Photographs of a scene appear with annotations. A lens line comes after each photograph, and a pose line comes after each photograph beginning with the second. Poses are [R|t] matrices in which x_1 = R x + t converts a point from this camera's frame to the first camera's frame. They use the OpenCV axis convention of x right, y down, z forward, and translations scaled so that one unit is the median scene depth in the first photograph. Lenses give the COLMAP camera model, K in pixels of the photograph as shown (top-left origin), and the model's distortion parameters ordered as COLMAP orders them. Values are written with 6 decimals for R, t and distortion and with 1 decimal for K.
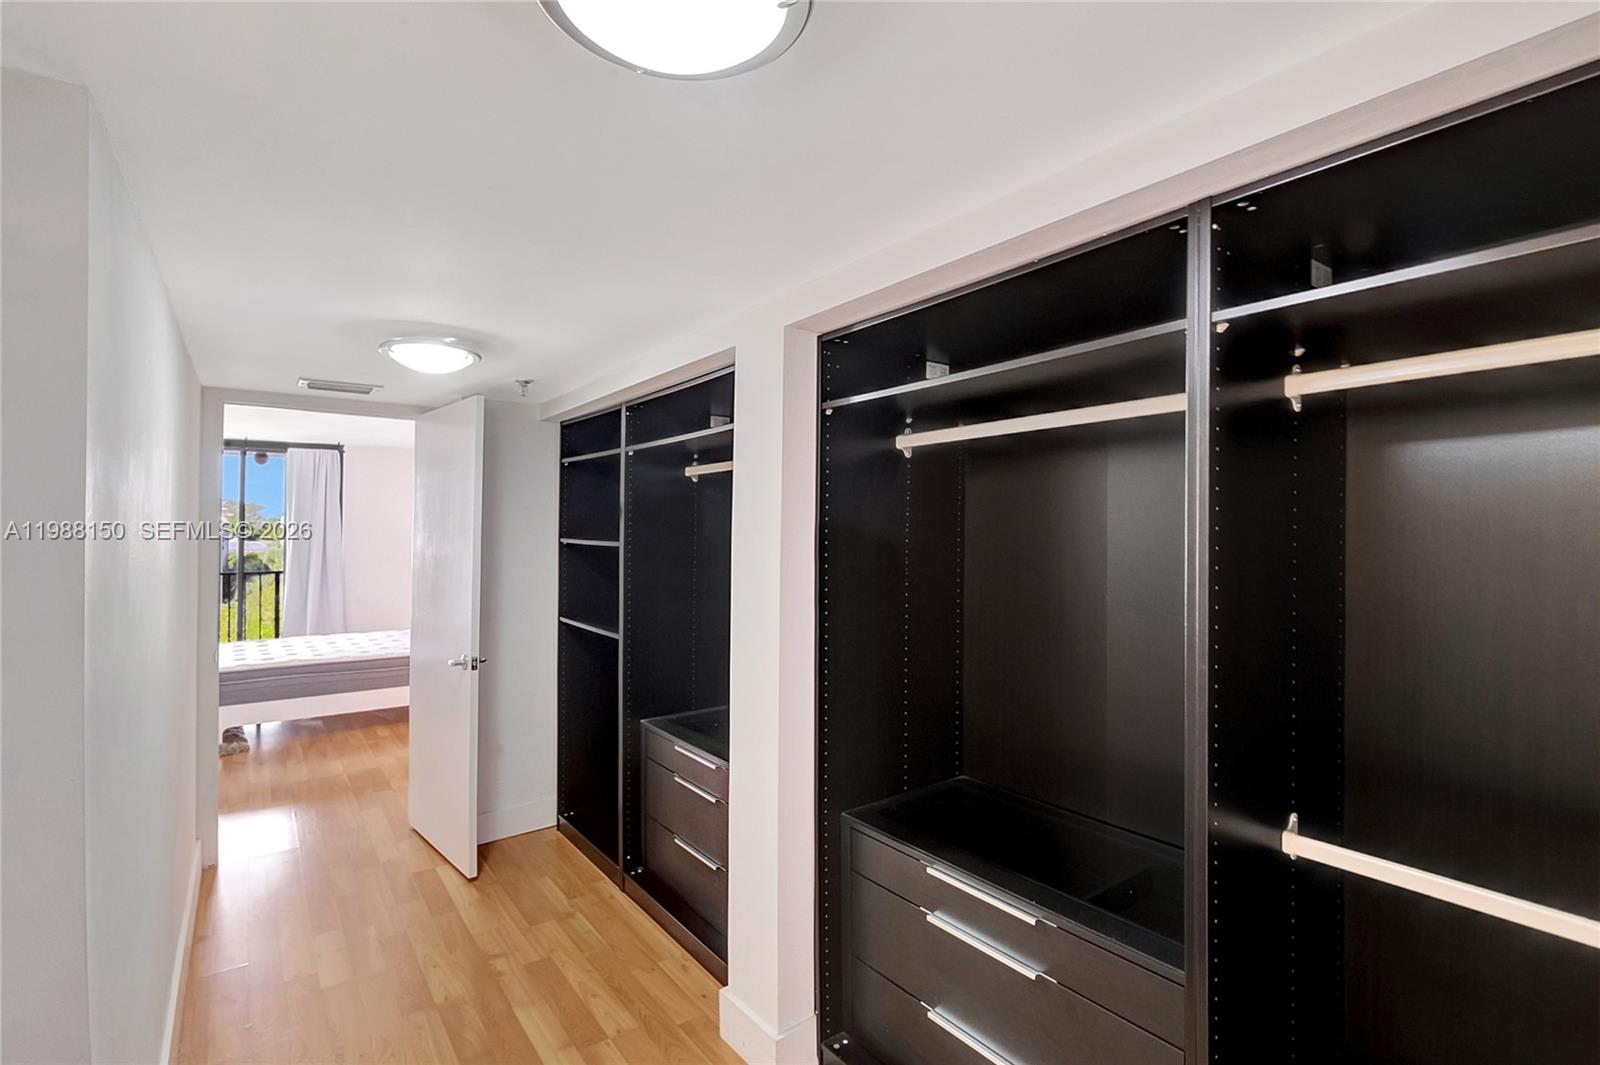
lens RADIAL K [[709.7, 0, 800.0], [0, 709.7, 532.5], [0, 0, 1]] dist [0.001972, -0.000431]
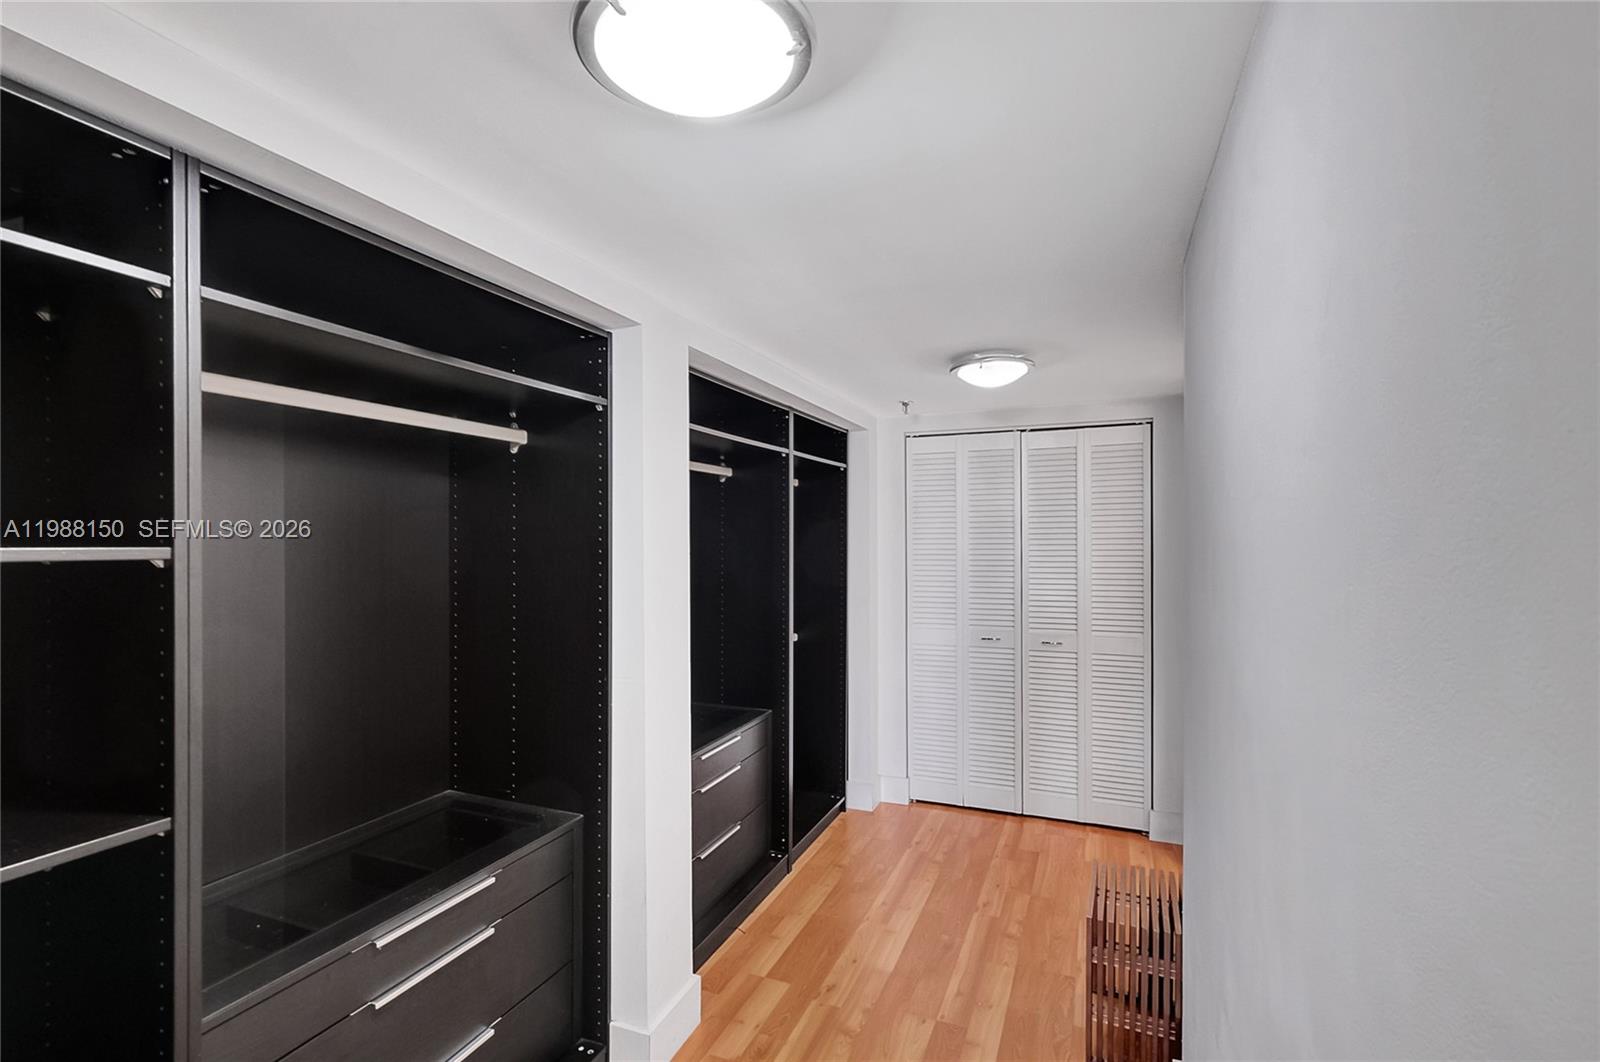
lens RADIAL K [[705.6, 0, 794.8], [0, 705.6, 526.1], [0, 0, 1]] dist [-0.001278, 0.000133]
pose [[-0.487760, -0.003070, 0.872972, -0.930429], [-0.012586, 0.999915, -0.003515, -0.006839], [-0.872887, -0.012702, -0.487757, 1.216159]]
